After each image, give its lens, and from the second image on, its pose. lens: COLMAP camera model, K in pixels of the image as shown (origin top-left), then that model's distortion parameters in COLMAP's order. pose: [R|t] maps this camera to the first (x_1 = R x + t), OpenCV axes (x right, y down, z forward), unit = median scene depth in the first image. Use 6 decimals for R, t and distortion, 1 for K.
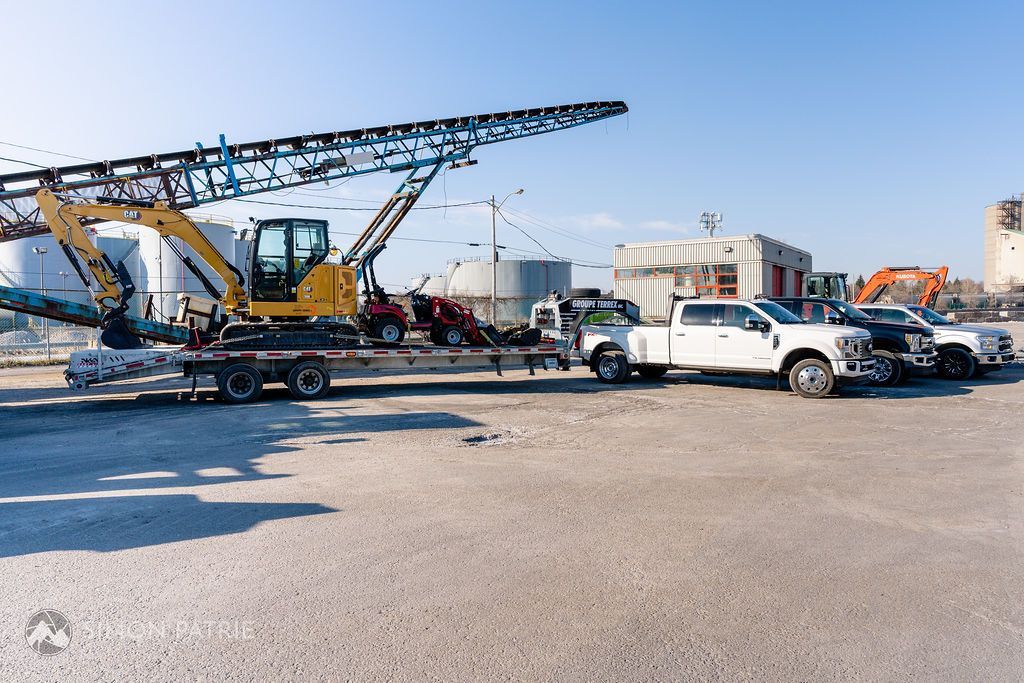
lens RADIAL K [[668.5, 0, 516.3], [0, 668.5, 335.7], [0, 0, 1]] dist [0.000627, 0.001911]
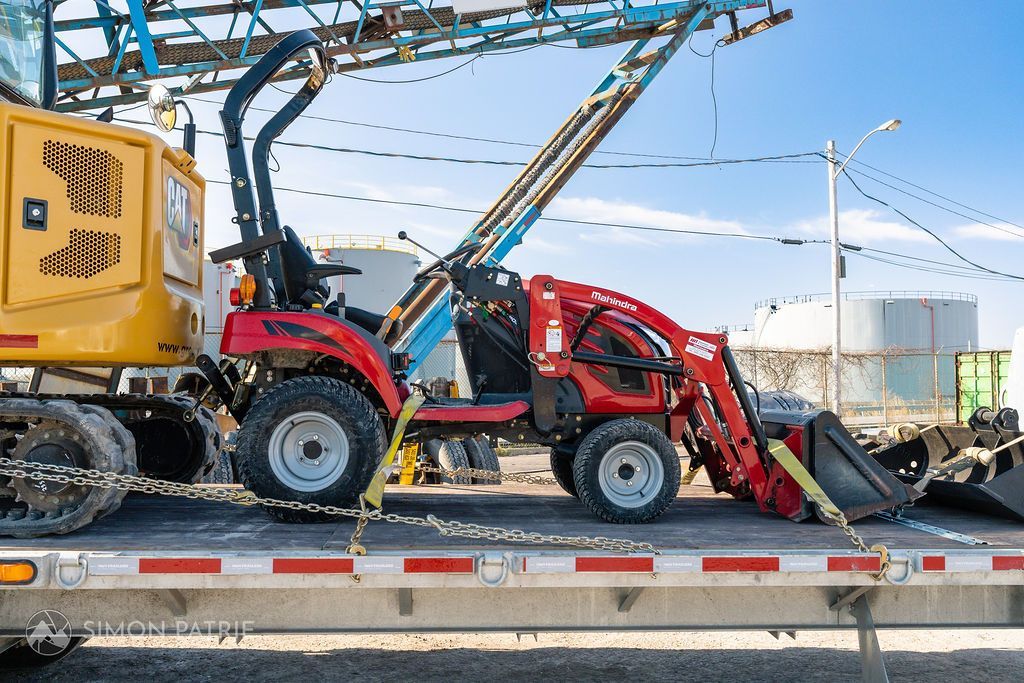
lens RADIAL K [[991.6, 0, 512.6], [0, 991.6, 345.1], [0, 0, 1]] dist [-0.004984, 0.000000]
pose [[0.939841, -0.010498, -0.341451, -0.021774], [-0.016422, 0.996984, -0.075855, -0.011398], [0.341217, 0.076899, 0.936834, 0.609095]]
